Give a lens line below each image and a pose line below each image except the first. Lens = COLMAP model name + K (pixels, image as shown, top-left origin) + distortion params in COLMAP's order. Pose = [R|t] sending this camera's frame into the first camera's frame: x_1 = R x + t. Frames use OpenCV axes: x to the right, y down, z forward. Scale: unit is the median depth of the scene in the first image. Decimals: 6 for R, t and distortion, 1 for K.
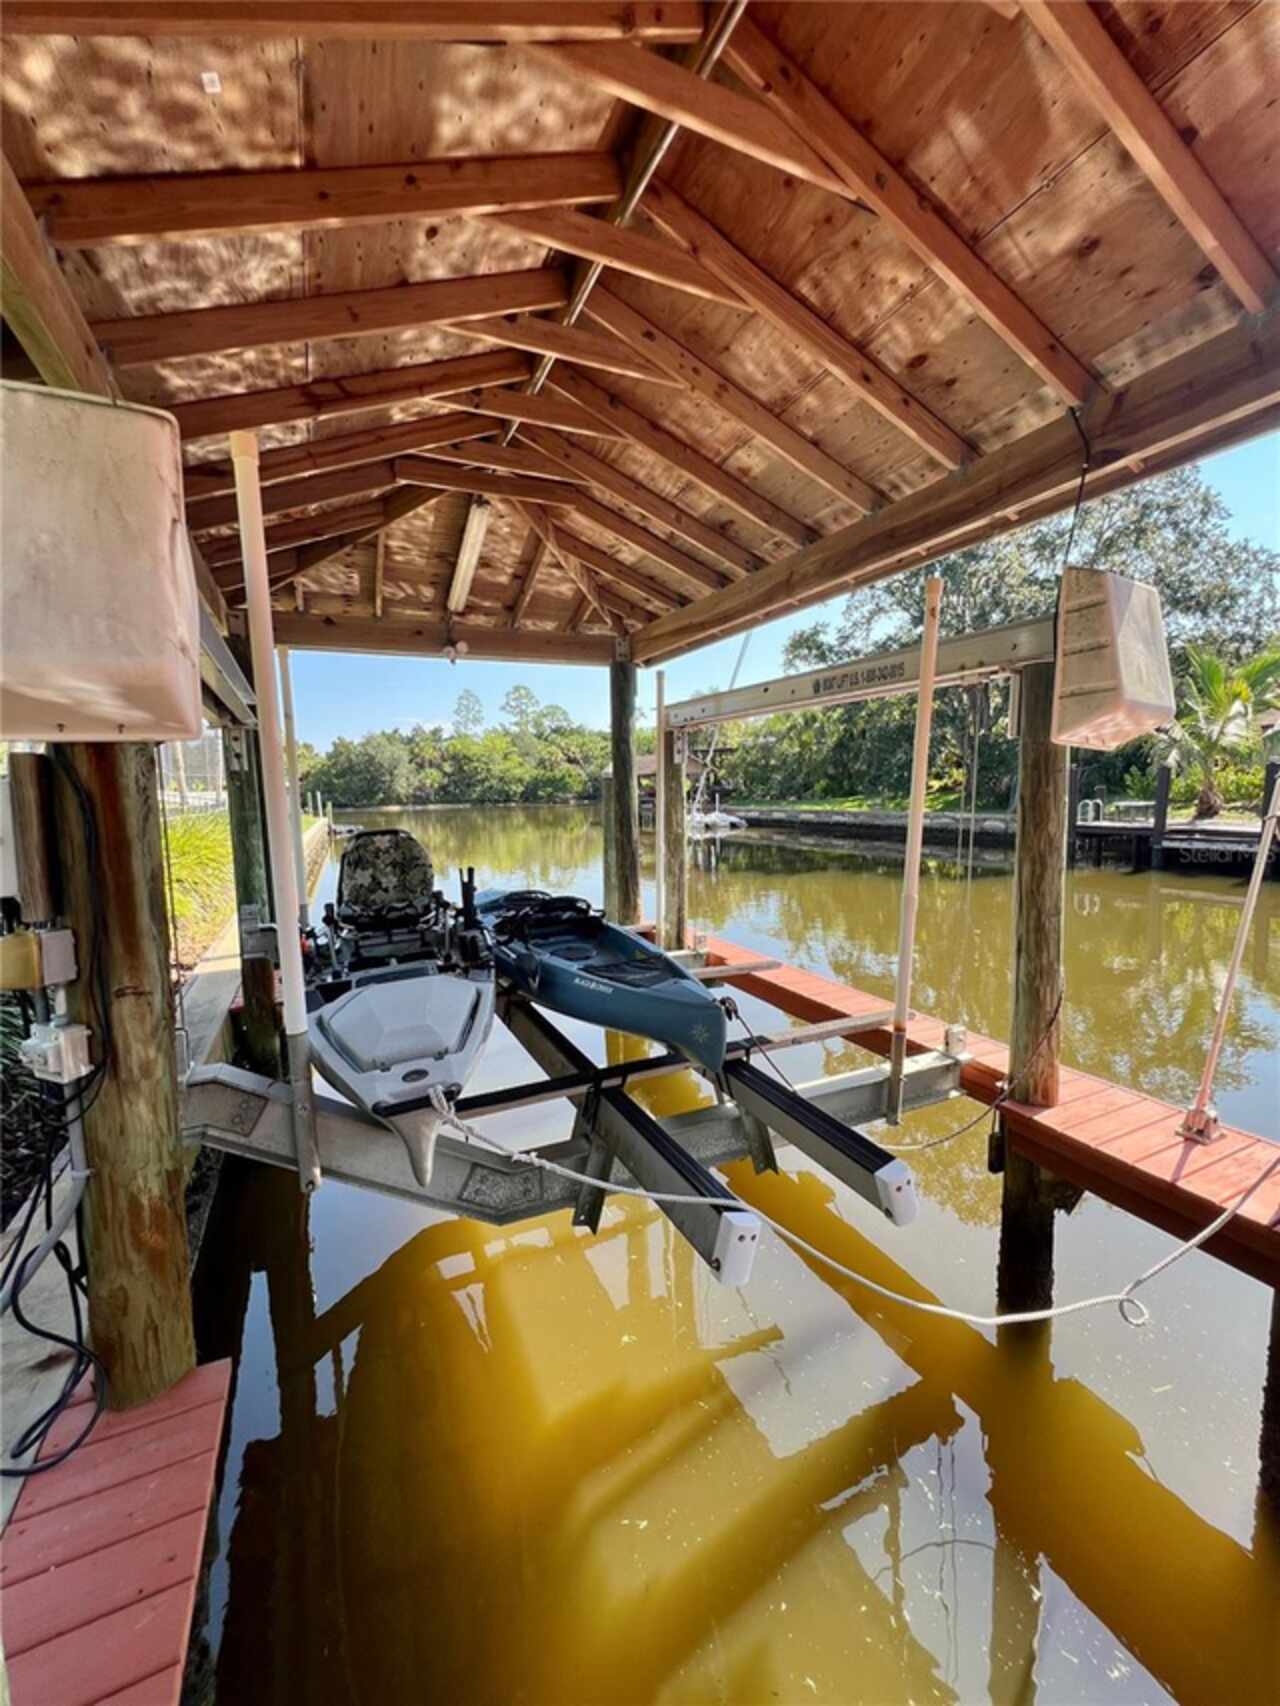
lens RADIAL K [[684.8, 0, 643.5], [0, 684.8, 852.6], [0, 0, 1]] dist [-0.003865, 0.000573]
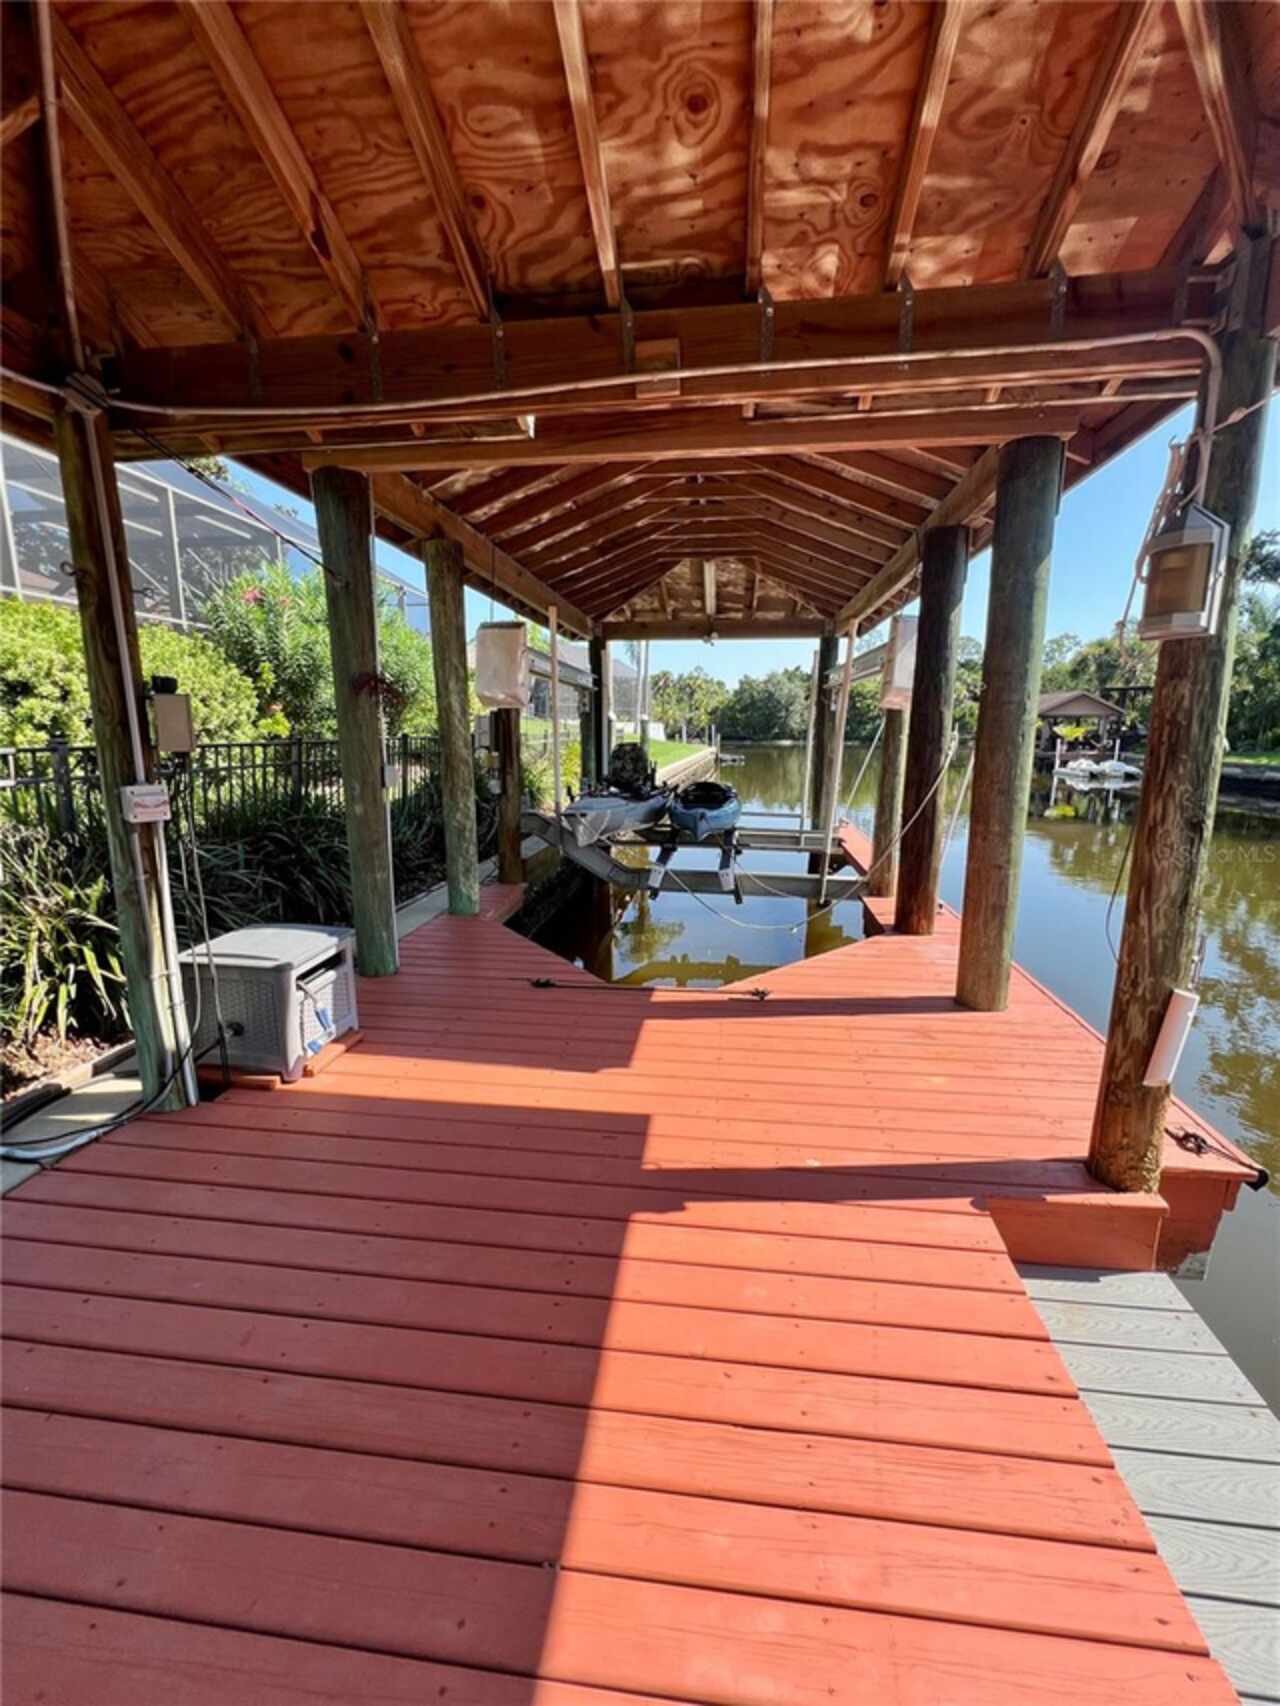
lens RADIAL K [[684.8, 0, 643.9], [0, 684.8, 854.2], [0, 0, 1]] dist [-0.003865, 0.000573]
pose [[0.841544, 0.125523, -0.525403, 0.076078], [-0.076281, 0.990495, 0.114456, 0.005898], [0.534776, -0.056242, 0.843120, -0.072567]]
